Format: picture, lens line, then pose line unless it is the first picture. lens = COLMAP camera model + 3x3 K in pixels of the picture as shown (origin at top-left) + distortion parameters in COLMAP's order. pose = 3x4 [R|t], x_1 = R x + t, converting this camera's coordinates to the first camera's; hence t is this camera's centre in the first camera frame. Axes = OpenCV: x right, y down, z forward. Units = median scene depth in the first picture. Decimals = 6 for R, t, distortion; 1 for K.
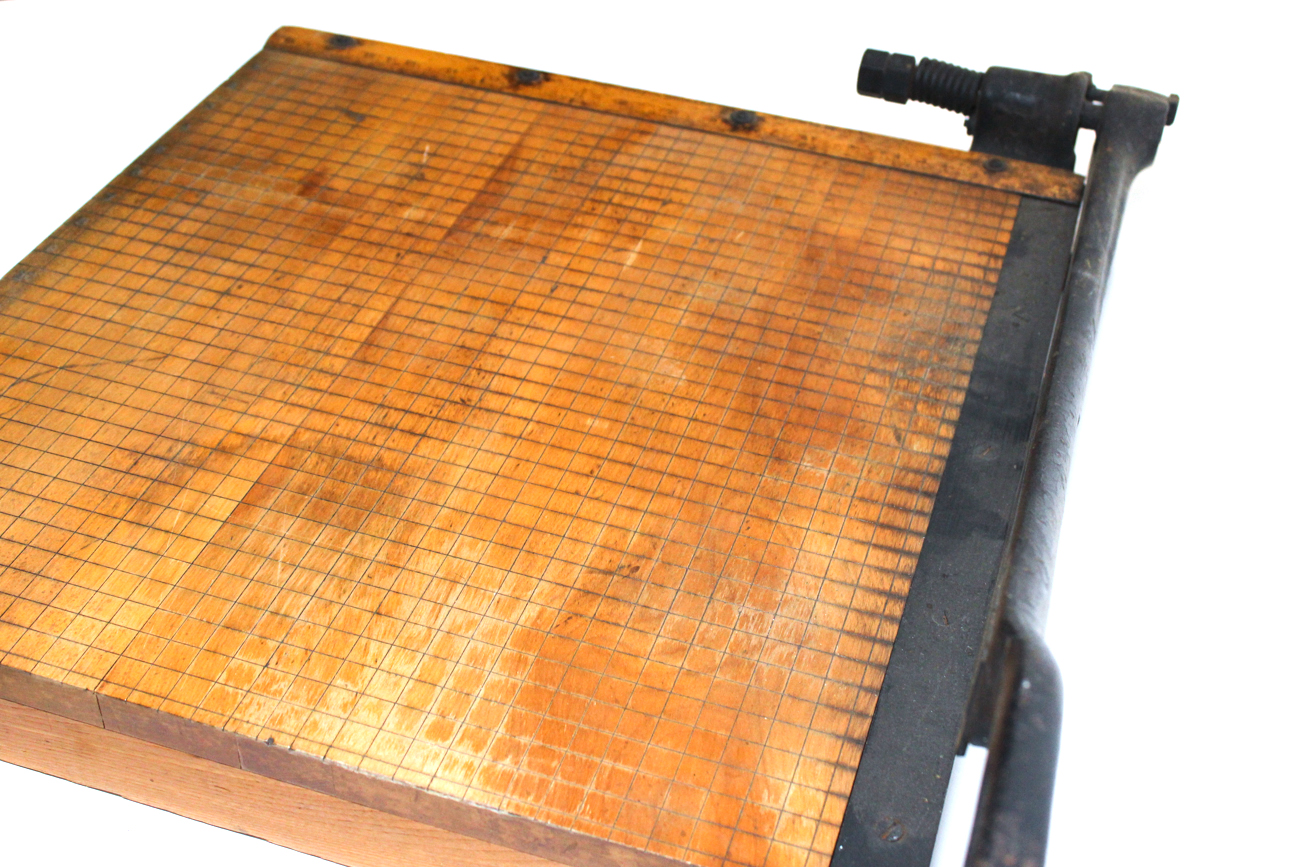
lens RADIAL K [[1698.0, 0, 647.3], [0, 1698.0, 429.6], [0, 0, 1]] dist [-0.083454, 0.000000]
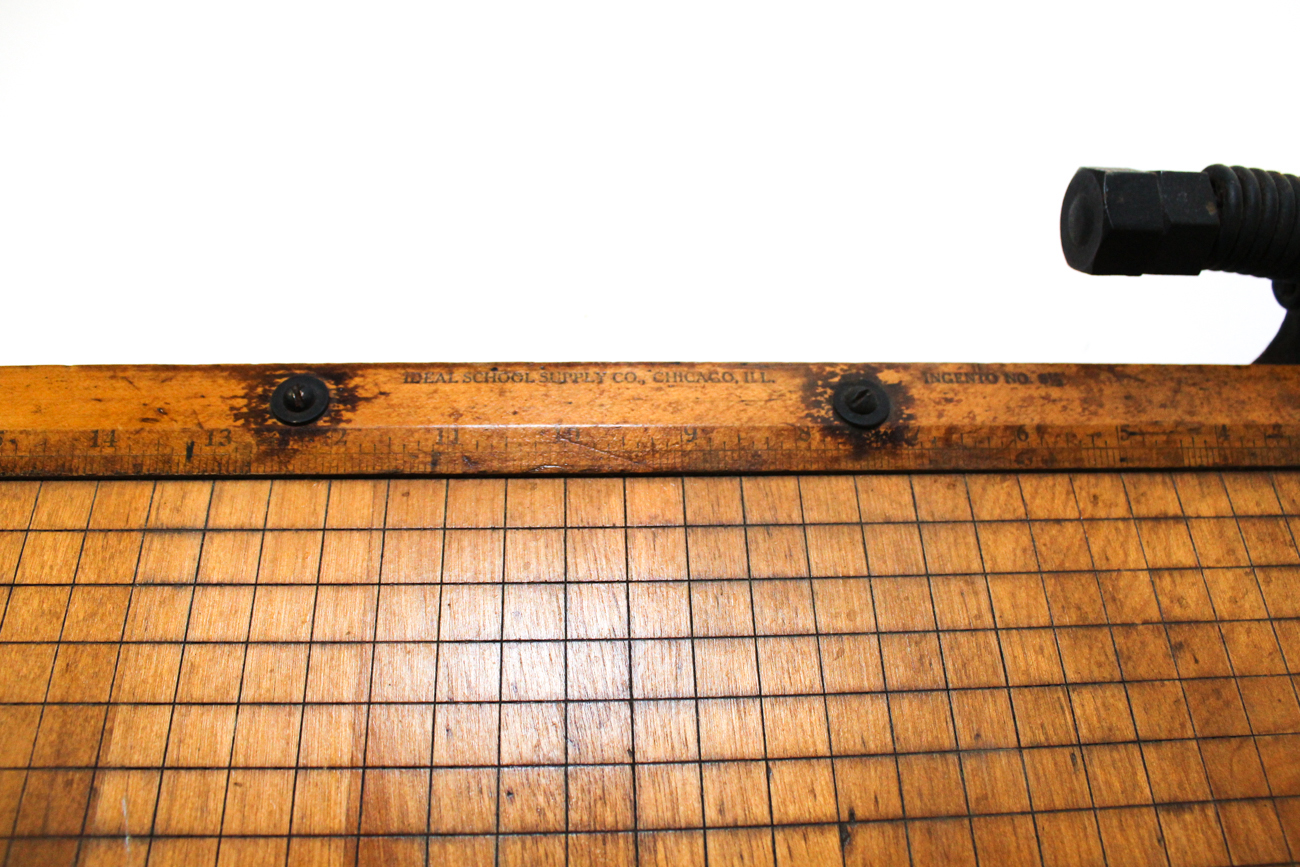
lens RADIAL K [[1099.9, 0, 647.0], [0, 1099.9, 437.0], [0, 0, 1]] dist [-0.136296, 0.073390]
pose [[0.939105, -0.289353, 0.185355, -0.051886], [0.209234, 0.909377, 0.359520, -0.328130], [-0.272586, -0.298845, 0.914543, 0.886535]]
